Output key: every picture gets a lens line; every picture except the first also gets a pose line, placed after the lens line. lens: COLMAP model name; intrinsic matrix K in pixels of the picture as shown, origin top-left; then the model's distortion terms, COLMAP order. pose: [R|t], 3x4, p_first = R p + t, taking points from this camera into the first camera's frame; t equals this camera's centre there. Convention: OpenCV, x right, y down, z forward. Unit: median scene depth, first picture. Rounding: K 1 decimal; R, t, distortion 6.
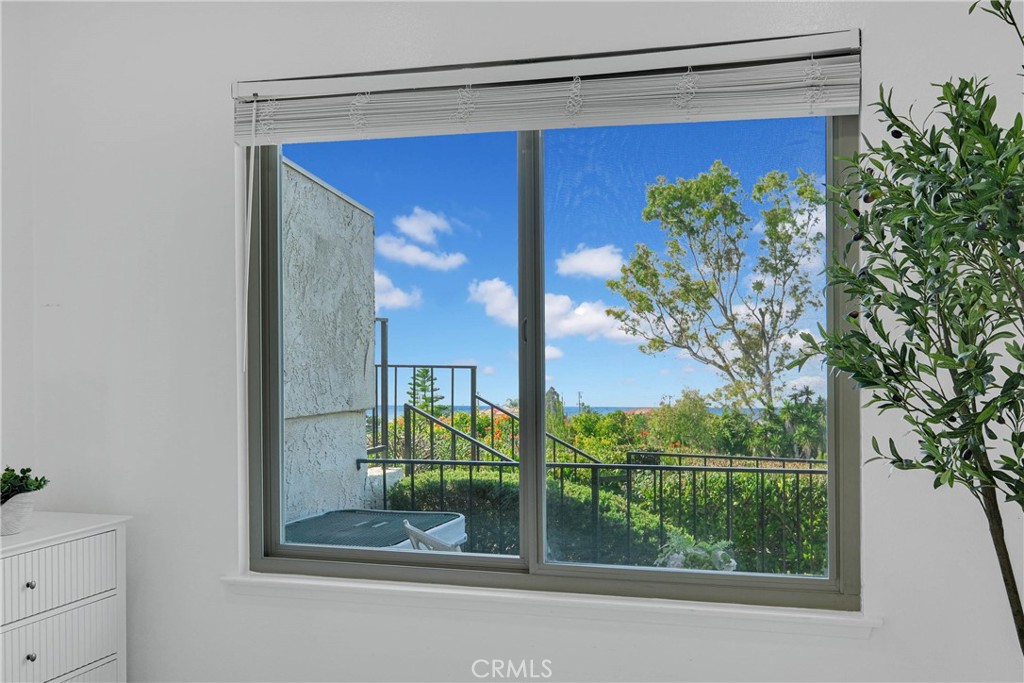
lens RADIAL K [[446.0, 0, 515.2], [0, 446.0, 340.3], [0, 0, 1]] dist [-0.003093, -0.000980]
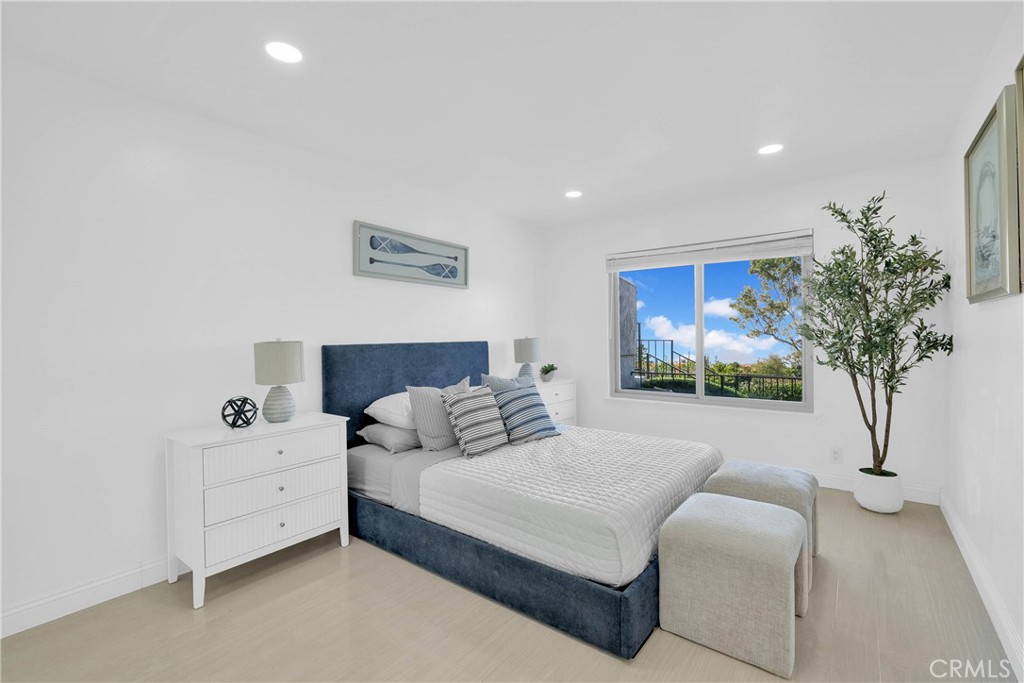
lens RADIAL K [[446.0, 0, 504.3], [0, 446.0, 347.3], [0, 0, 1]] dist [-0.003093, -0.000980]
pose [[0.954920, -0.000433, -0.296864, -0.281266], [0.000821, 0.999999, 0.001183, 0.103919], [0.296864, -0.001373, 0.954919, -1.983838]]
